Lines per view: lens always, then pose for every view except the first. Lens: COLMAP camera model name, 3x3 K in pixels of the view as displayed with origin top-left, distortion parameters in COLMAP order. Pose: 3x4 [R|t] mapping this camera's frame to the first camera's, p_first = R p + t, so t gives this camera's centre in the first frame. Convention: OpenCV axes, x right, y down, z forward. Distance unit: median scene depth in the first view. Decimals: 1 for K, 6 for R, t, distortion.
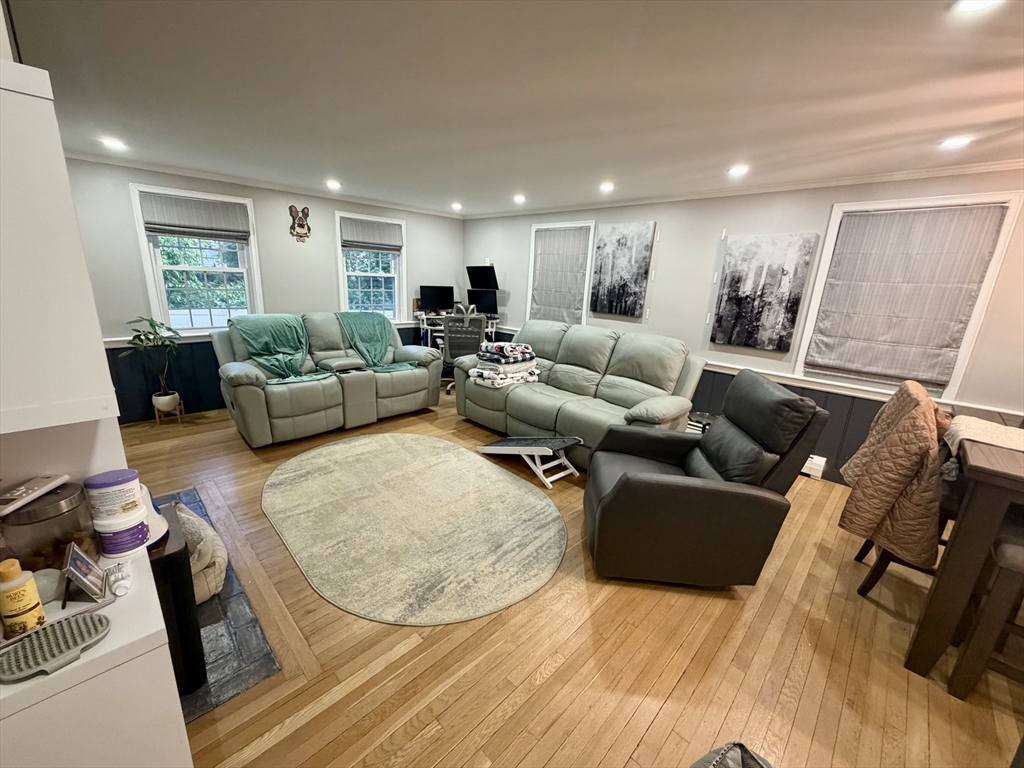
lens RADIAL K [[407.2, 0, 508.3], [0, 407.2, 385.7], [0, 0, 1]] dist [0.003356, 0.000260]
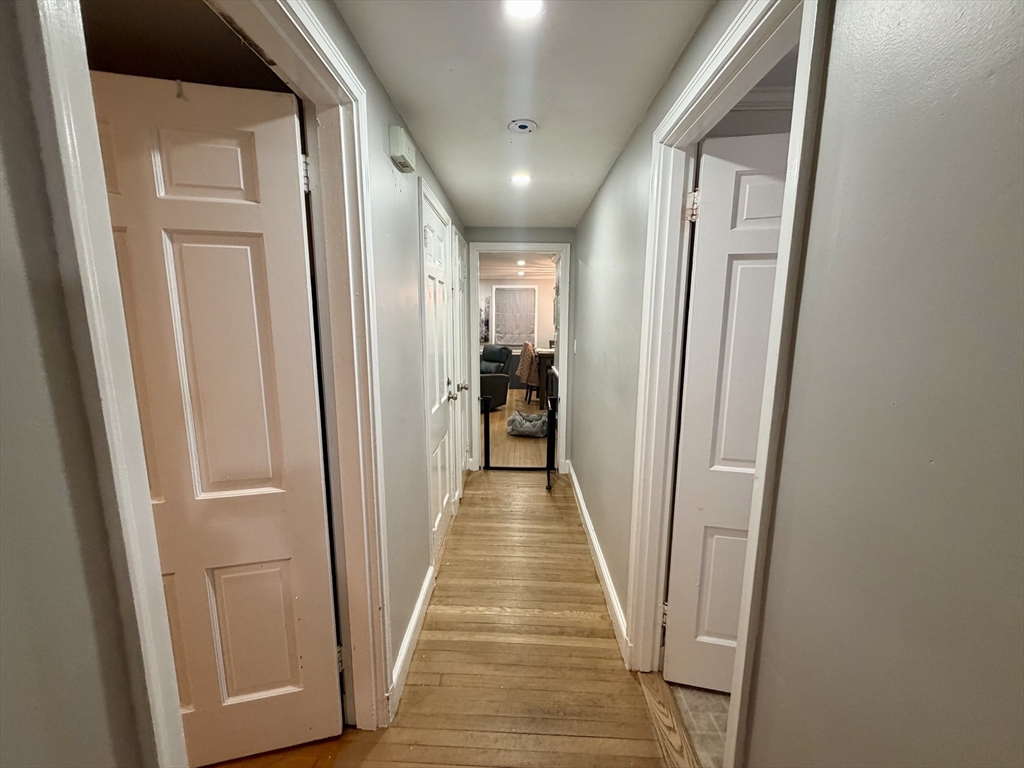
lens RADIAL K [[407.2, 0, 508.3], [0, 407.2, 385.7], [0, 0, 1]] dist [0.003356, 0.000260]
pose [[0.726372, -0.152520, 0.670165, -1.109498], [0.205012, 0.978759, 0.000544, 0.242038], [-0.656013, 0.136996, 0.742212, -1.048814]]
